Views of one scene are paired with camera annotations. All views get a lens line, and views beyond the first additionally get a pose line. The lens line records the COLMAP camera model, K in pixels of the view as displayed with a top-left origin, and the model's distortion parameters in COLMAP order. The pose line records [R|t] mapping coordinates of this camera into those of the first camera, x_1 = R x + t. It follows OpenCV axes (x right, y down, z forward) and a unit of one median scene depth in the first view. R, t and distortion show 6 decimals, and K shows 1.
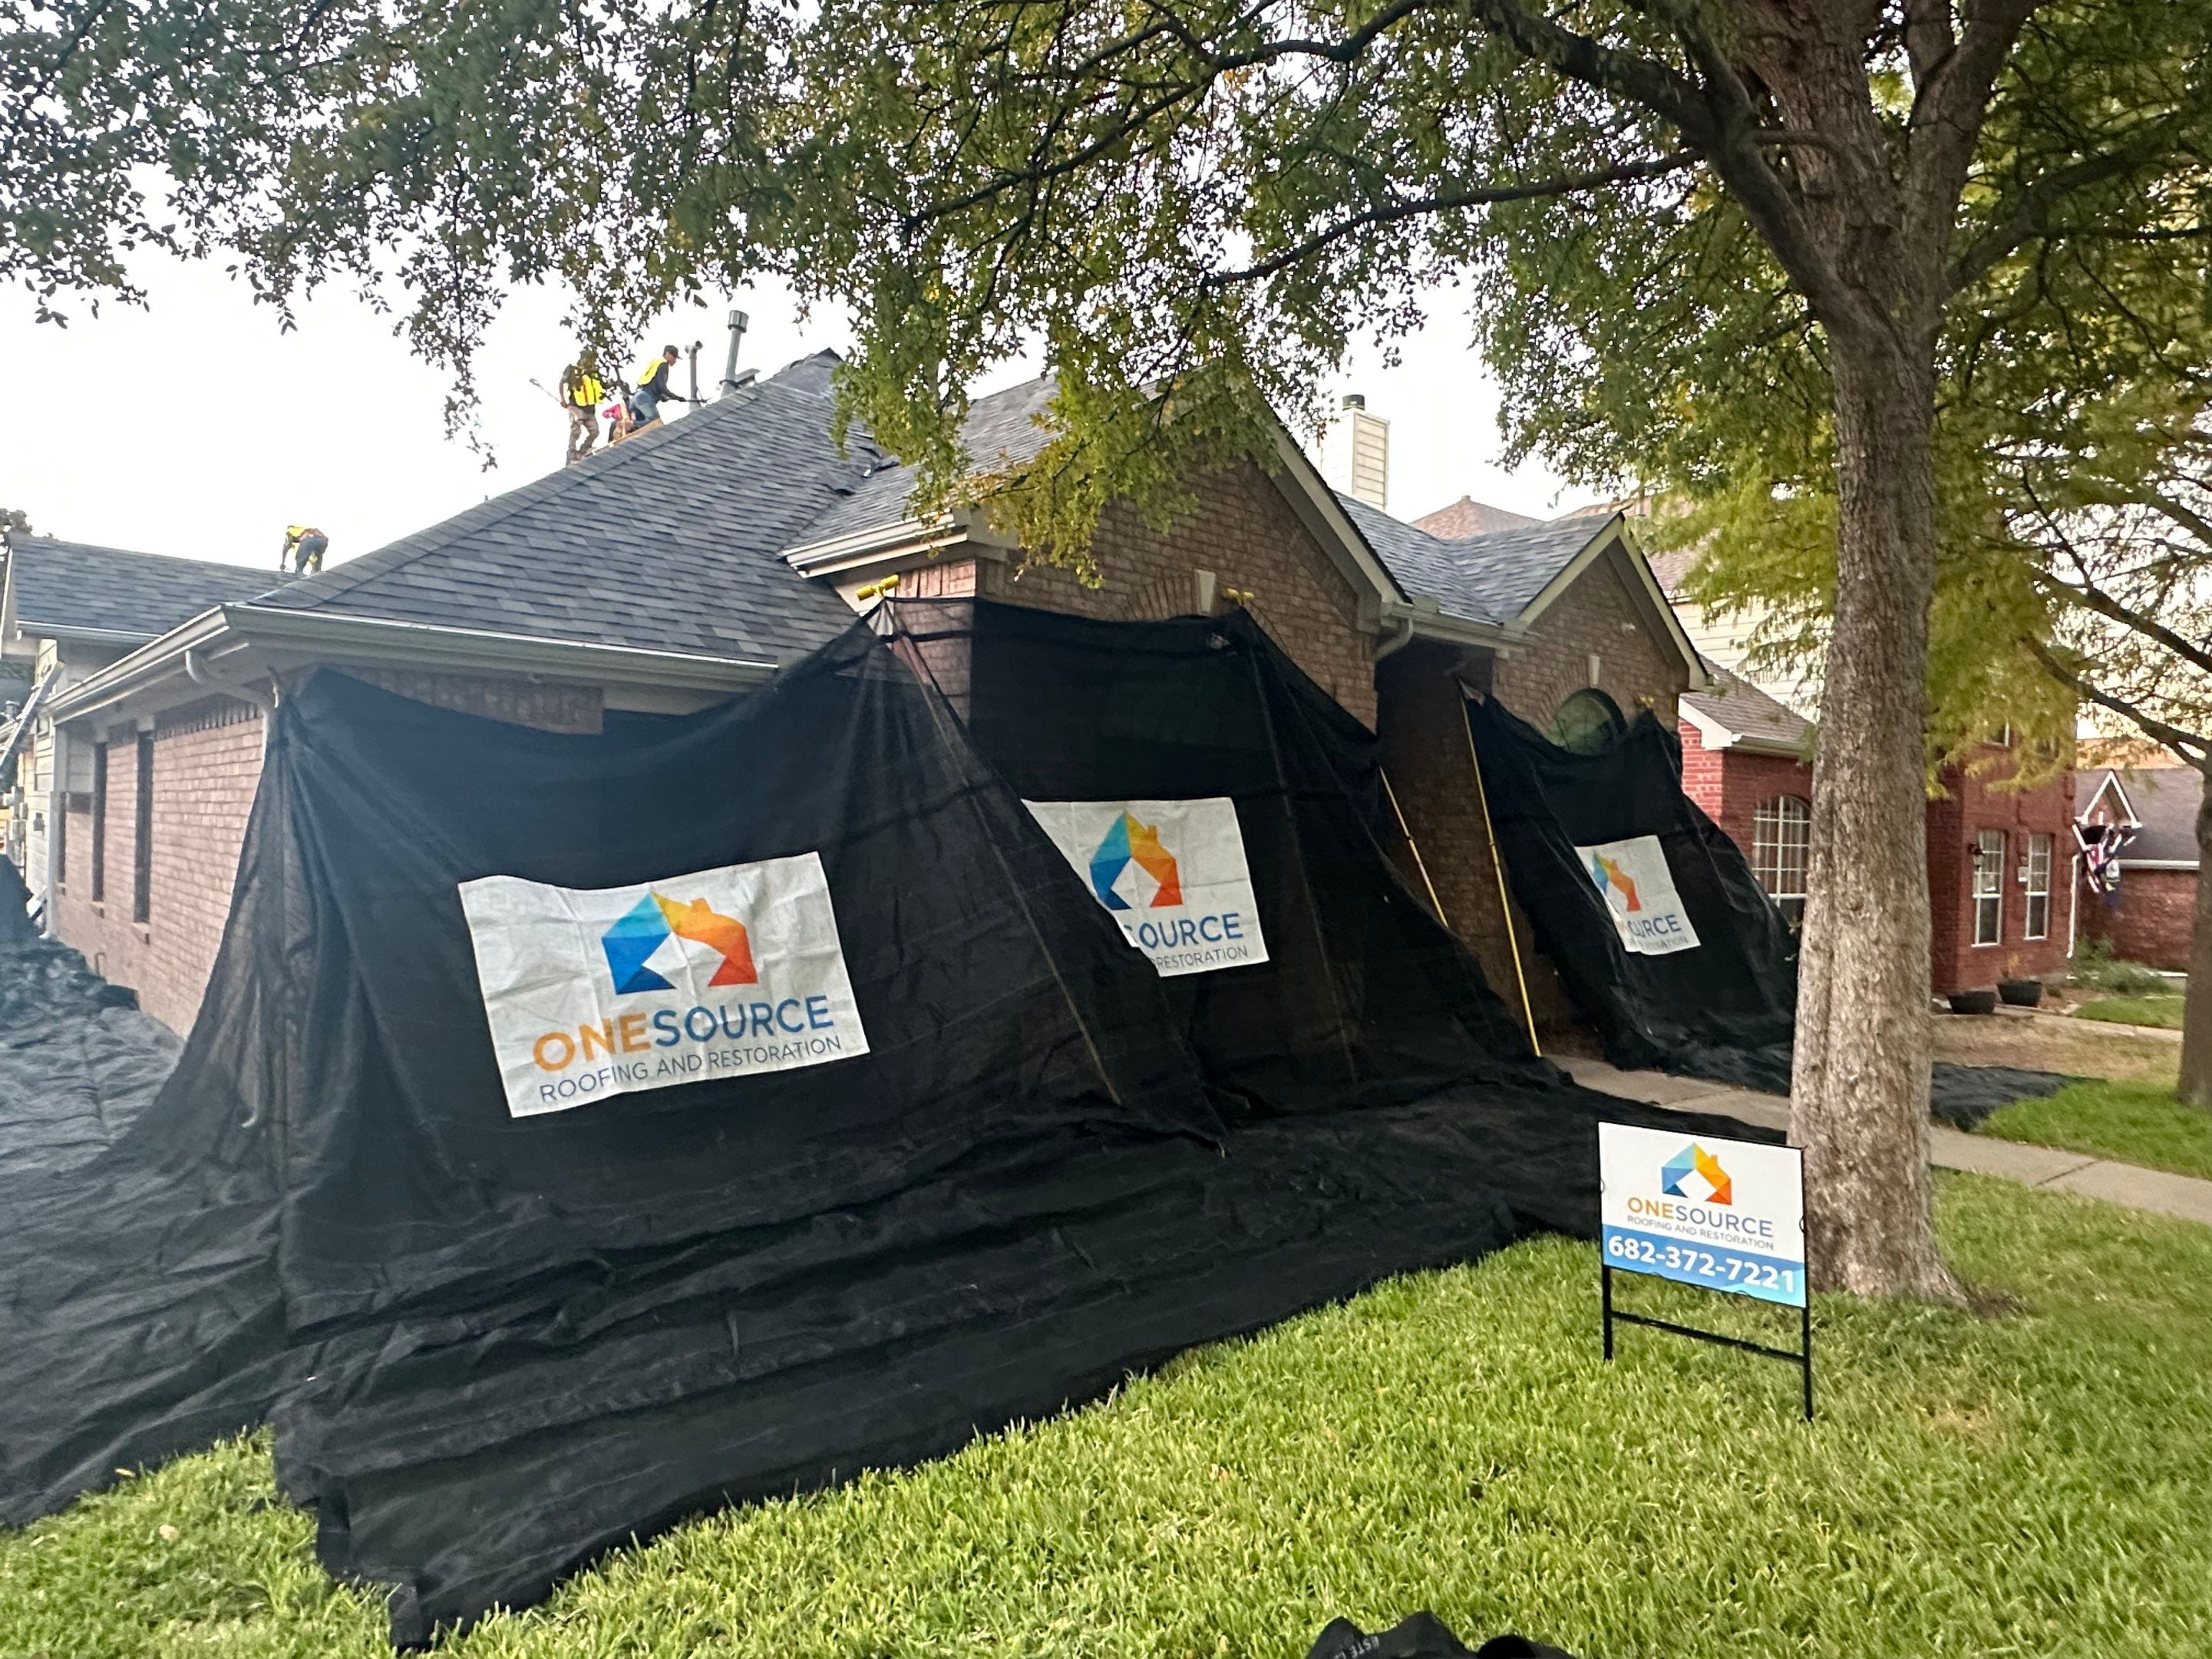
lens RADIAL K [[1557.0, 0, 1106.7], [0, 1557.0, 822.3], [0, 0, 1]] dist [-0.006579, 0.028184]
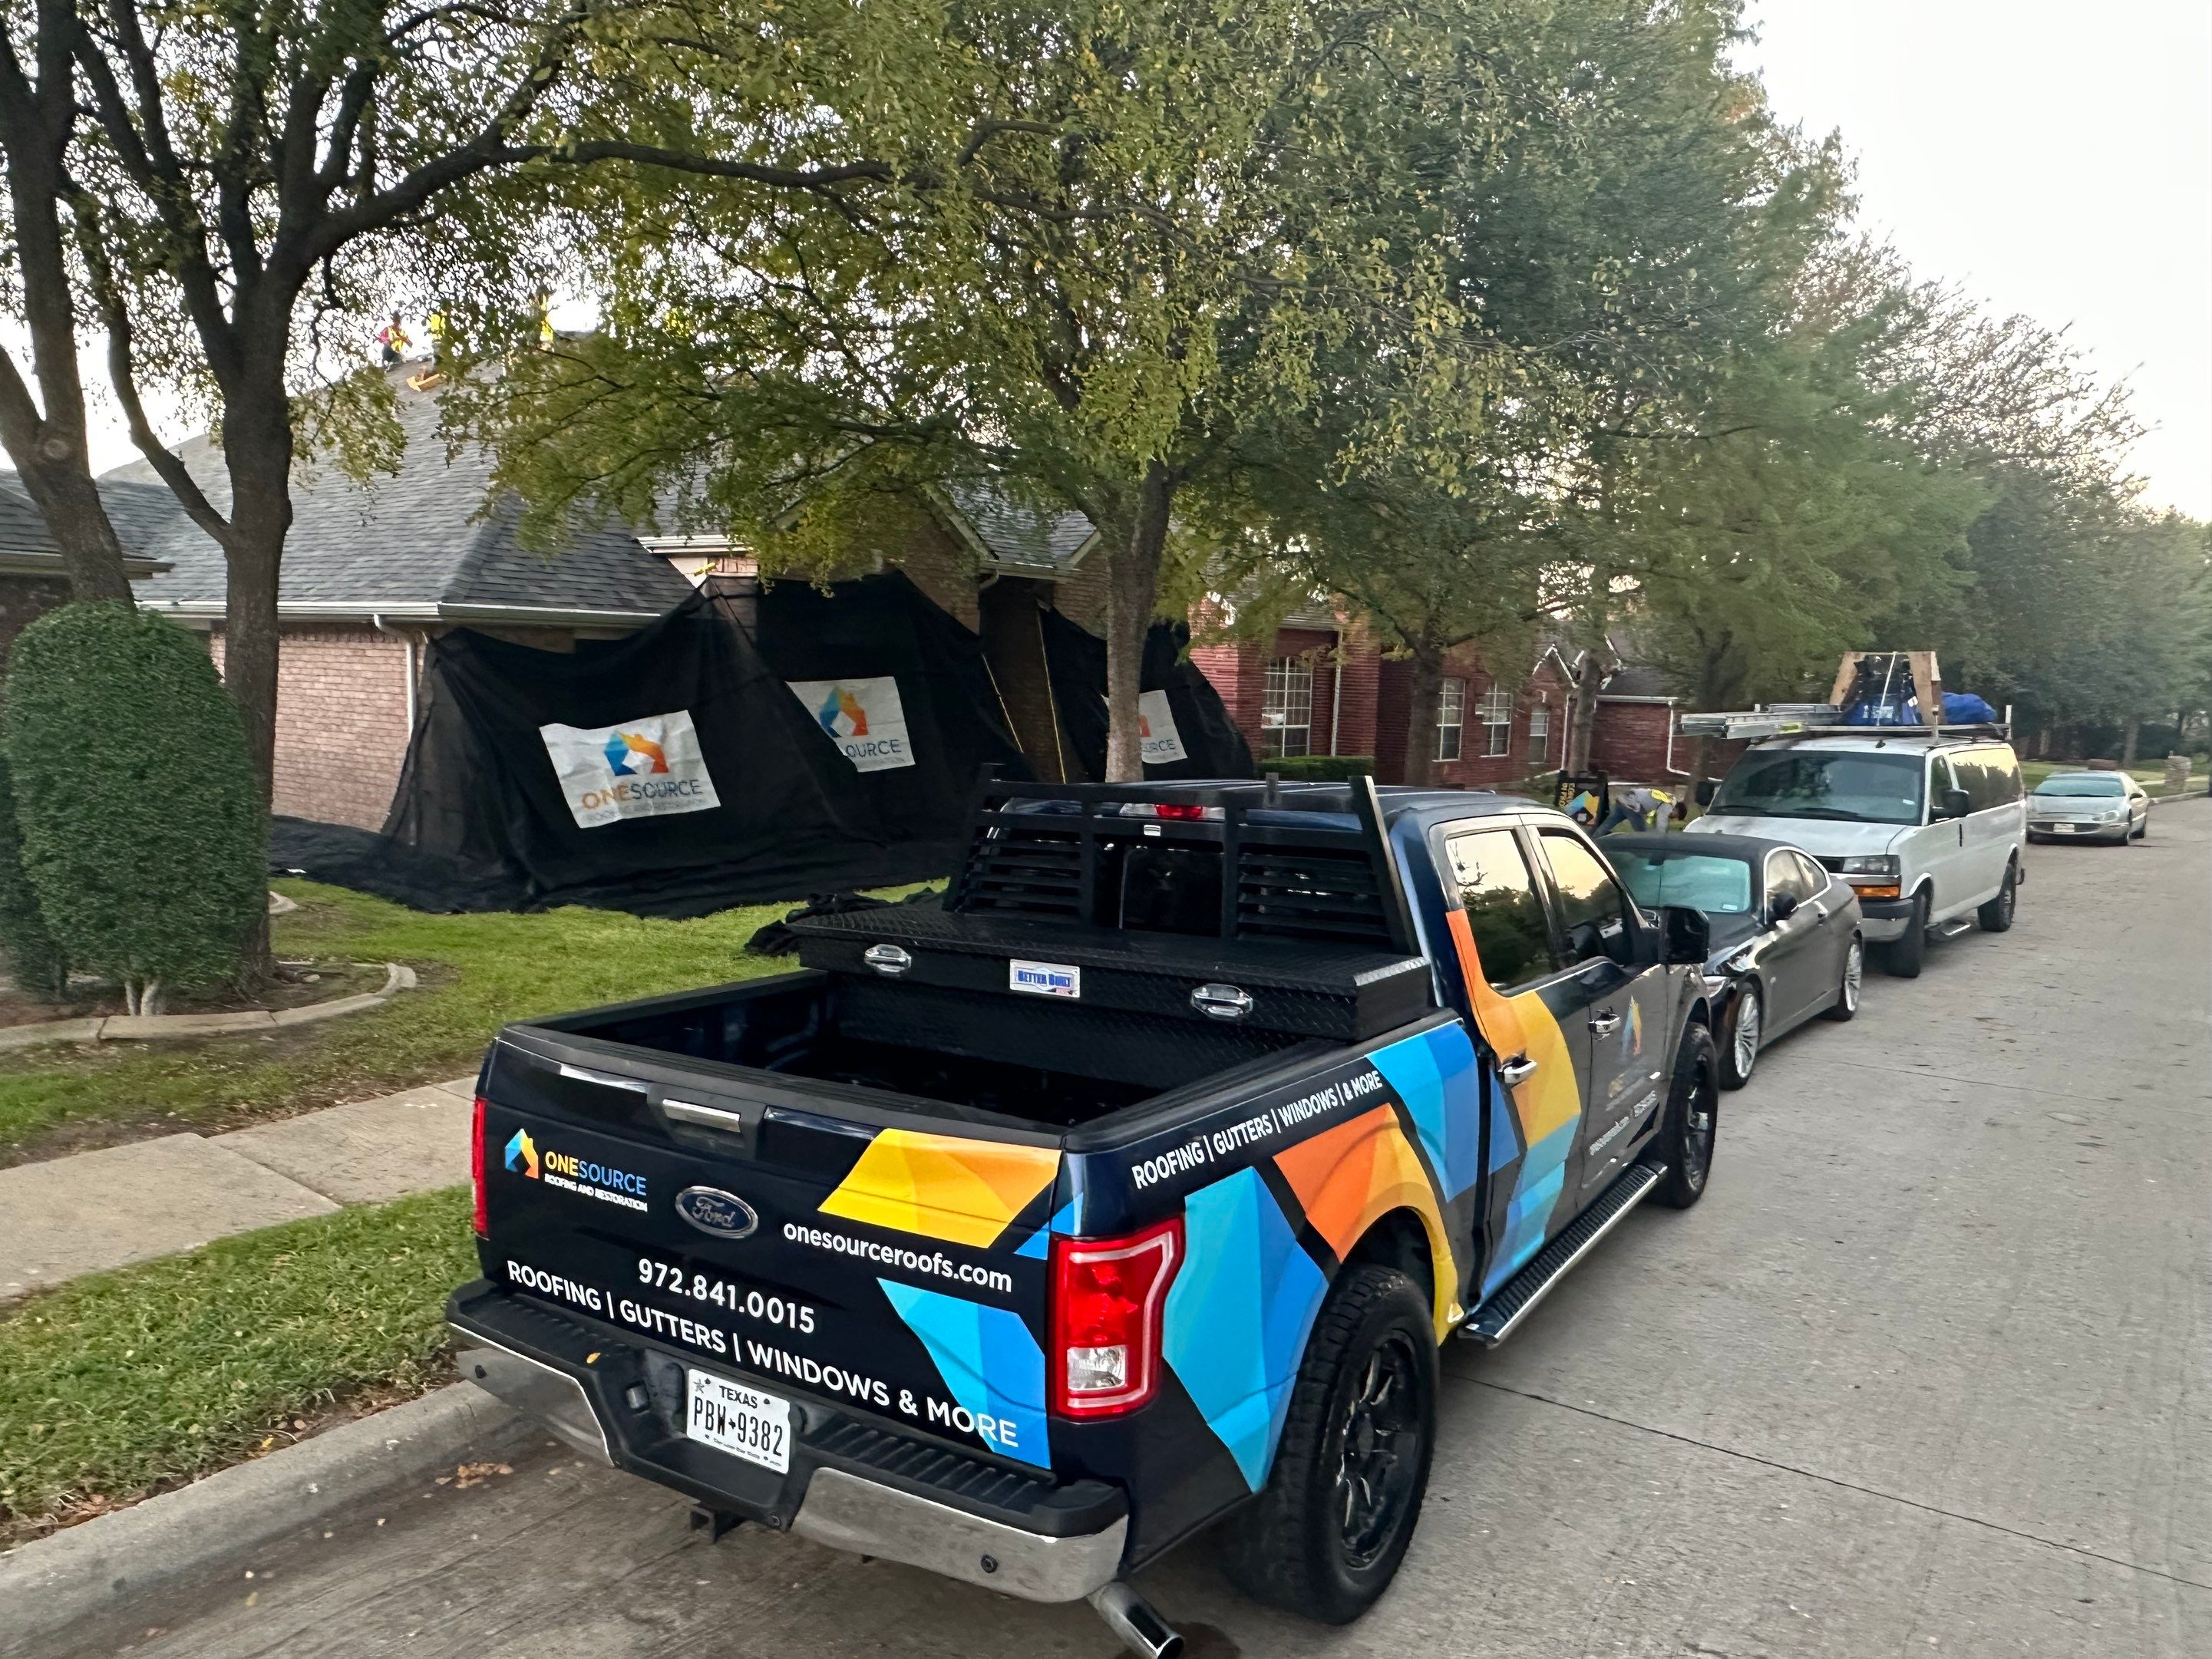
lens RADIAL K [[1557.0, 0, 1106.7], [0, 1557.0, 822.3], [0, 0, 1]] dist [-0.006579, 0.028184]
pose [[0.979042, -0.022372, 0.202424, -0.059582], [0.000954, 0.994441, 0.105288, -0.044983], [-0.203654, -0.102888, 0.973622, -1.022267]]
